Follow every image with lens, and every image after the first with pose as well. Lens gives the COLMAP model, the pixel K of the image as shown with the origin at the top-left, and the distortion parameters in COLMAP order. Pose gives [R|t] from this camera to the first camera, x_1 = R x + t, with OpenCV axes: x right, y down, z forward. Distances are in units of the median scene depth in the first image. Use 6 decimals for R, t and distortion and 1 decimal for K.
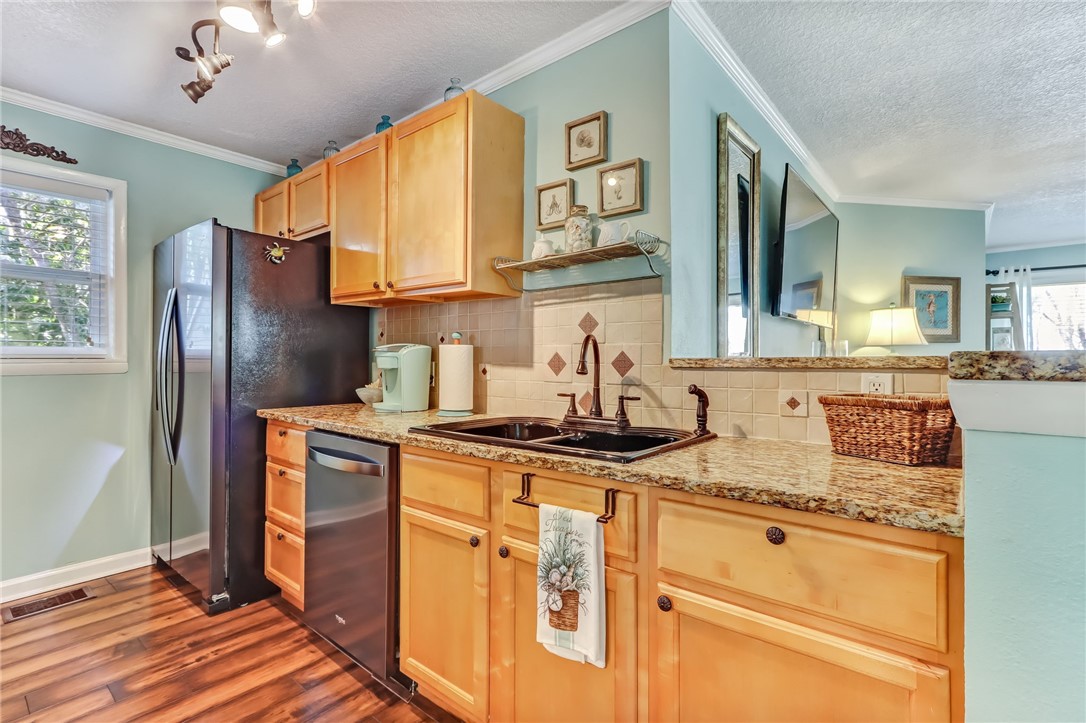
lens RADIAL K [[509.4, 0, 543.0], [0, 509.4, 361.5], [0, 0, 1]] dist [-0.001677, 0.000146]
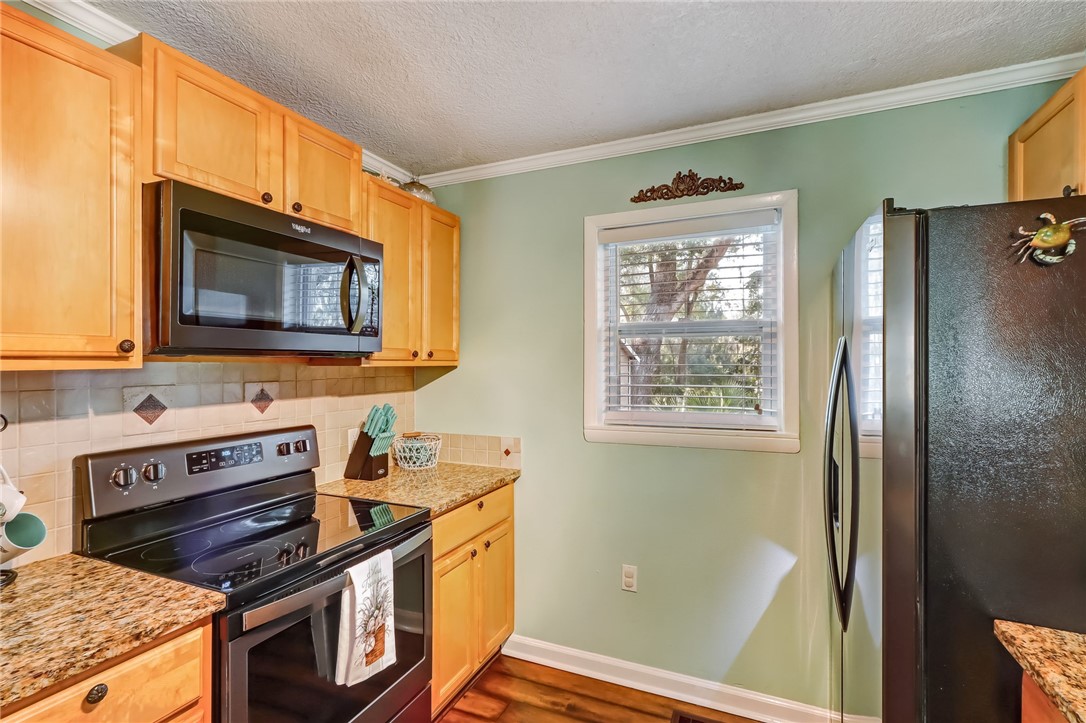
lens RADIAL K [[509.4, 0, 543.0], [0, 509.4, 361.5], [0, 0, 1]] dist [-0.001677, 0.000146]
pose [[0.271007, -0.010098, -0.962524, -0.237248], [-0.003983, 0.999925, -0.011612, -0.105976], [0.962569, 0.006980, 0.270946, 0.489464]]
